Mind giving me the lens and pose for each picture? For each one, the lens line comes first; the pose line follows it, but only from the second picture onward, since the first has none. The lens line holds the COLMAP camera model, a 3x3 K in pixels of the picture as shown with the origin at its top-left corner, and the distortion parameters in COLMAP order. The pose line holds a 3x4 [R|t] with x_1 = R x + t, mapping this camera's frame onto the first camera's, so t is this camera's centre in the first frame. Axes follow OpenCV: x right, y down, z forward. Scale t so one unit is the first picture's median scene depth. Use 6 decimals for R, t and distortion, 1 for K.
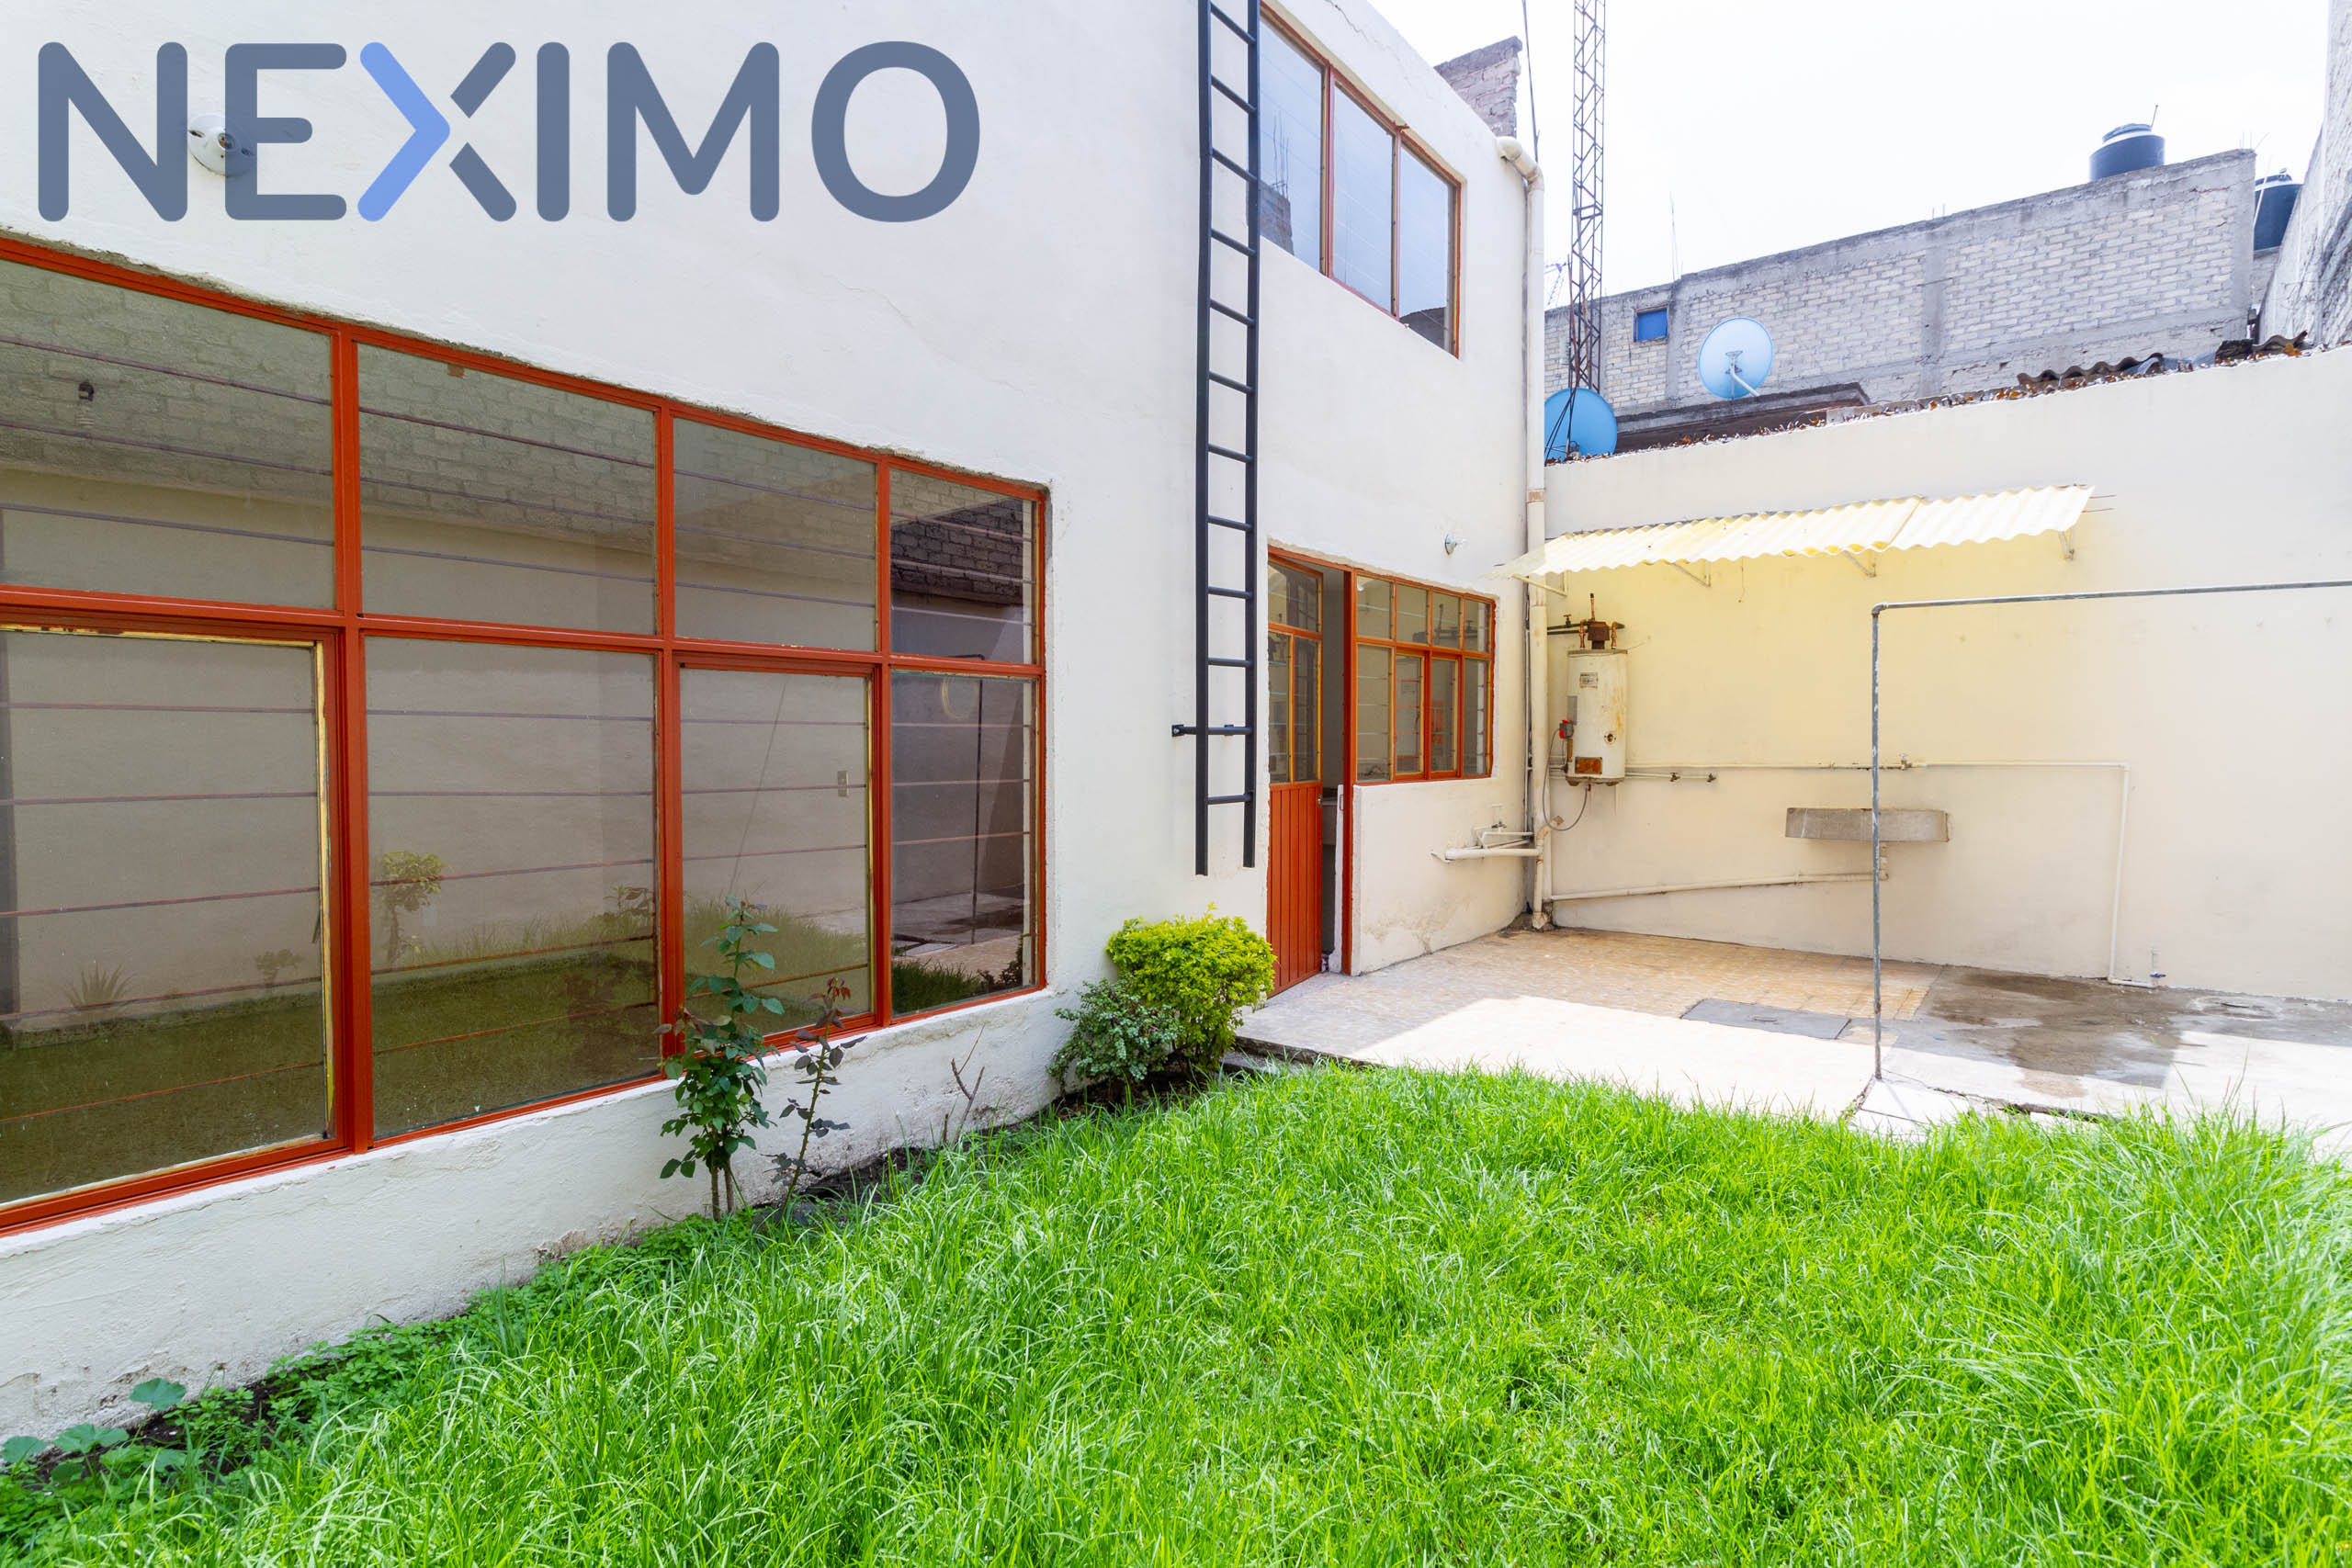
lens RADIAL K [[1191.7, 0, 1176.0], [0, 1191.7, 784.0], [0, 0, 1]] dist [0.001338, 0.000094]
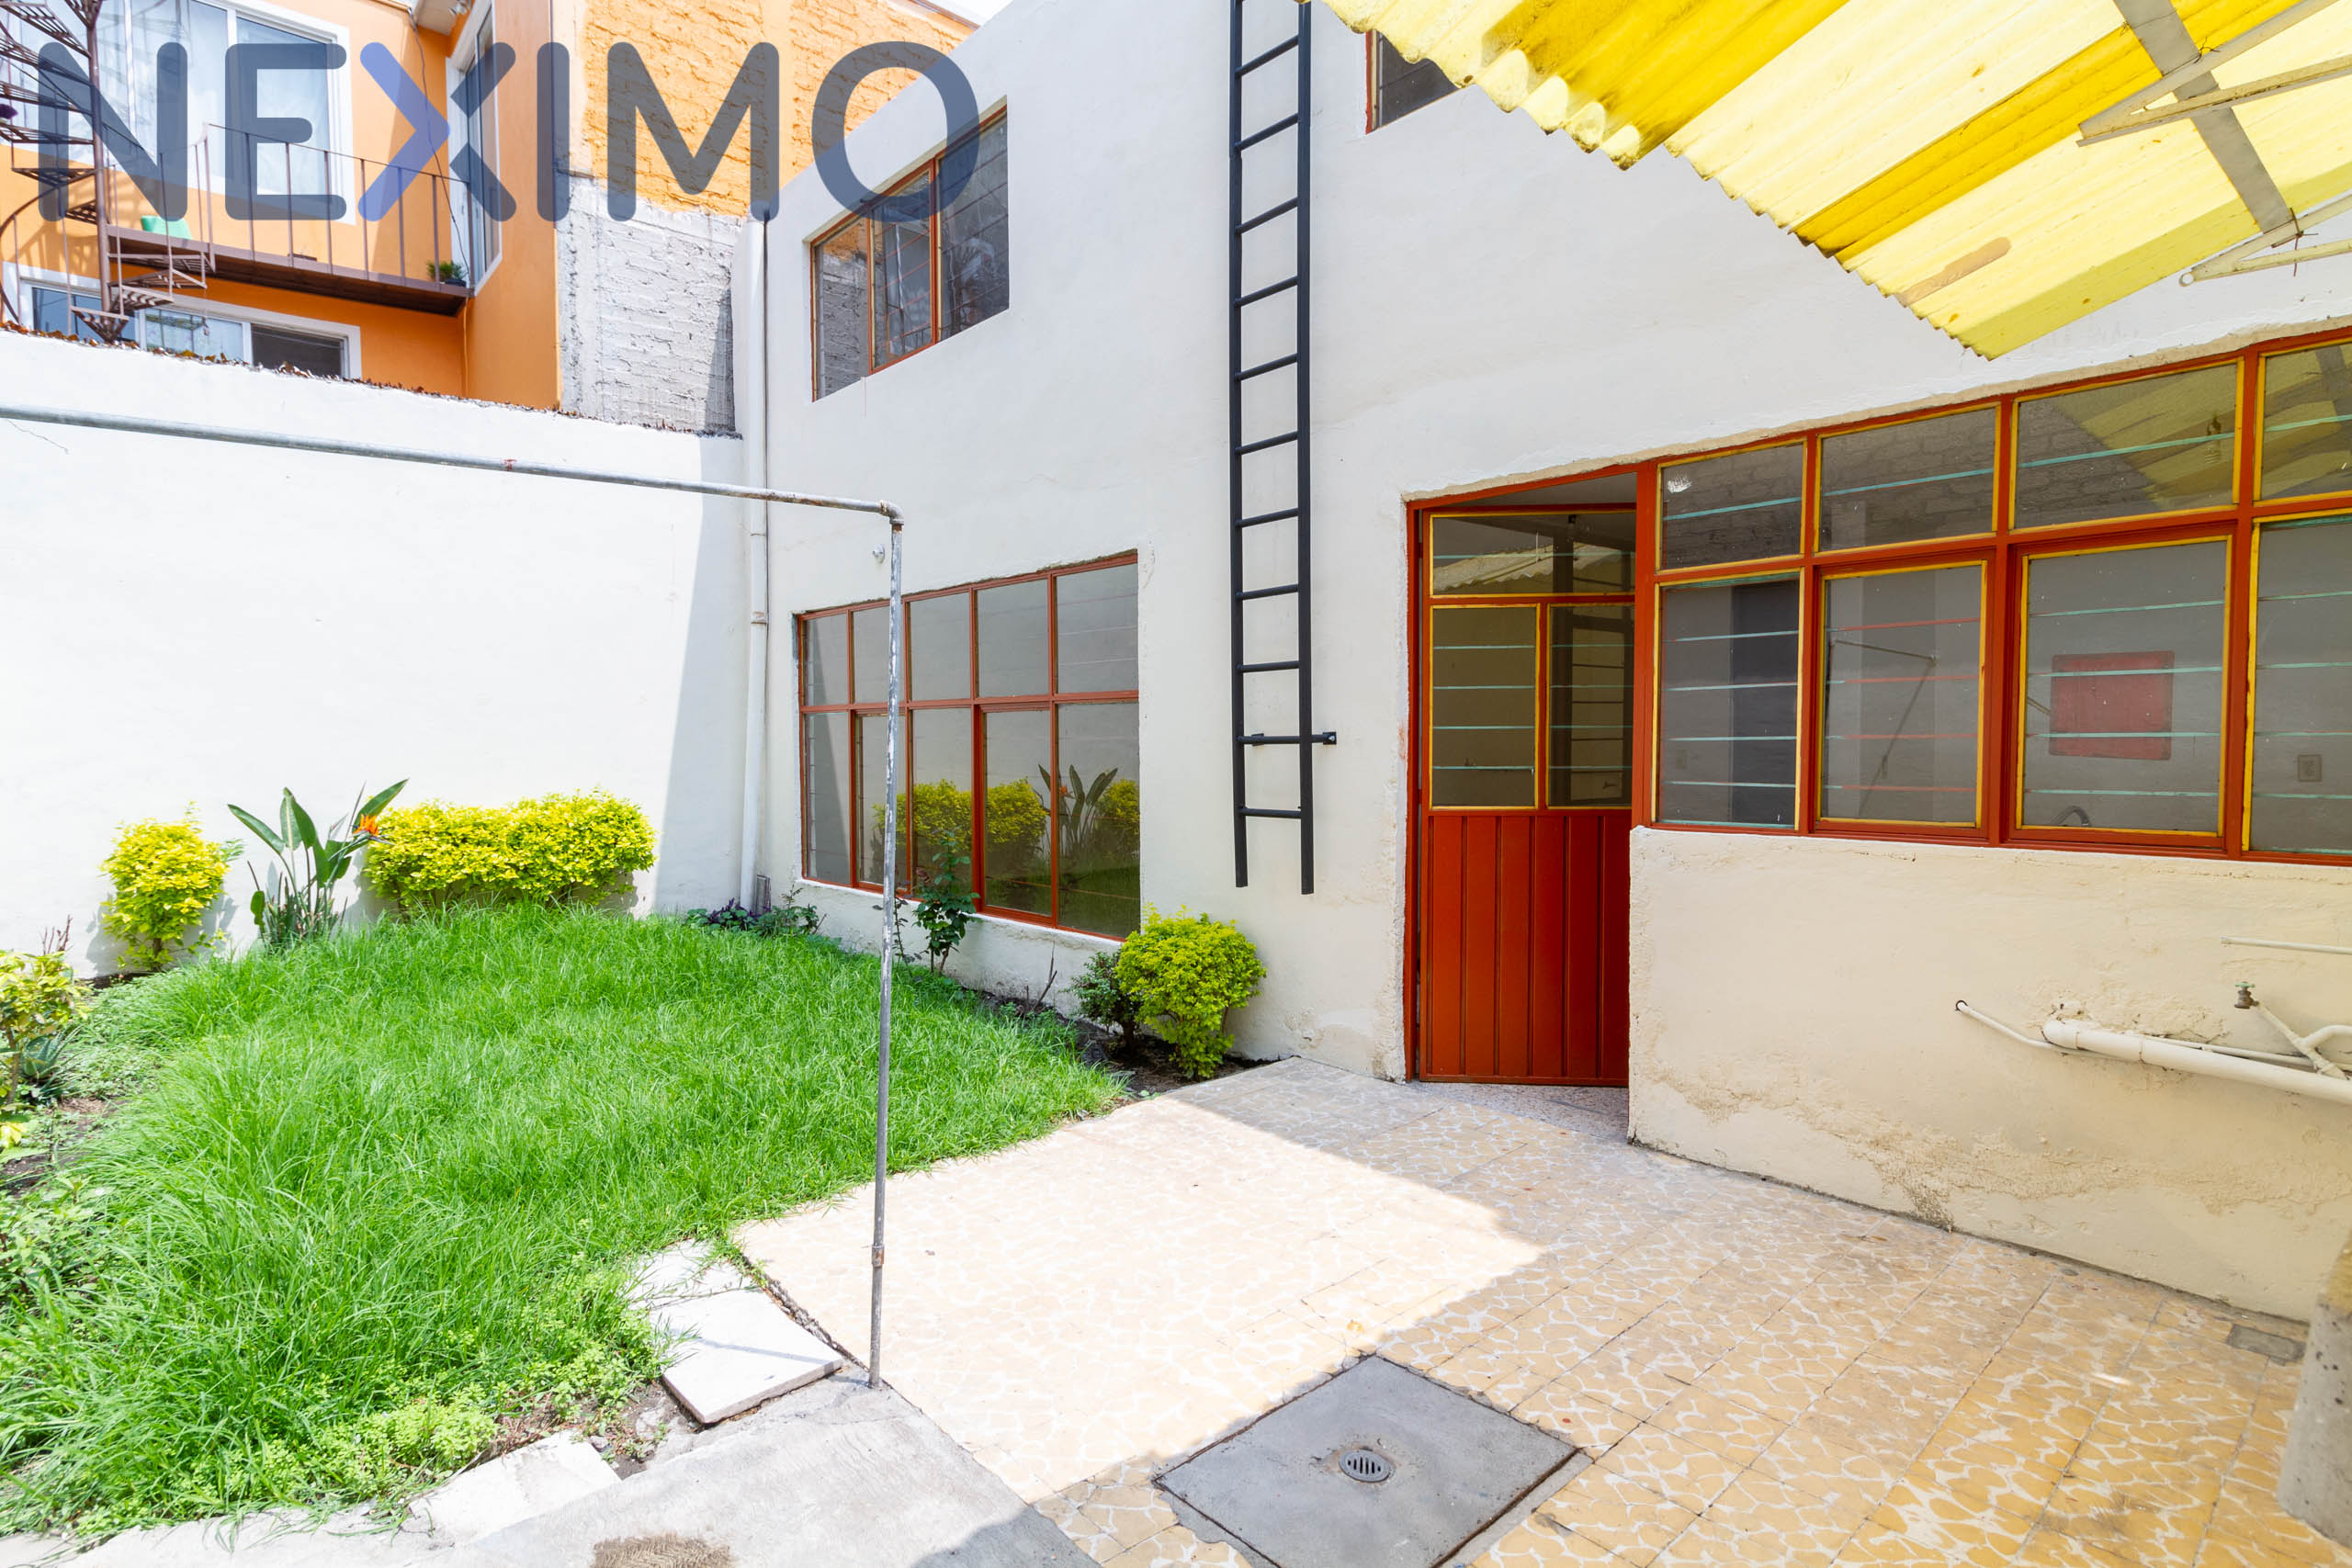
lens RADIAL K [[1191.7, 0, 1176.0], [0, 1191.7, 784.0], [0, 0, 1]] dist [0.001338, 0.000094]
pose [[-0.191723, 0.031475, -0.980944, 0.954876], [-0.038337, 0.998483, 0.039531, -0.043586], [0.980700, 0.045185, -0.190225, 1.088348]]
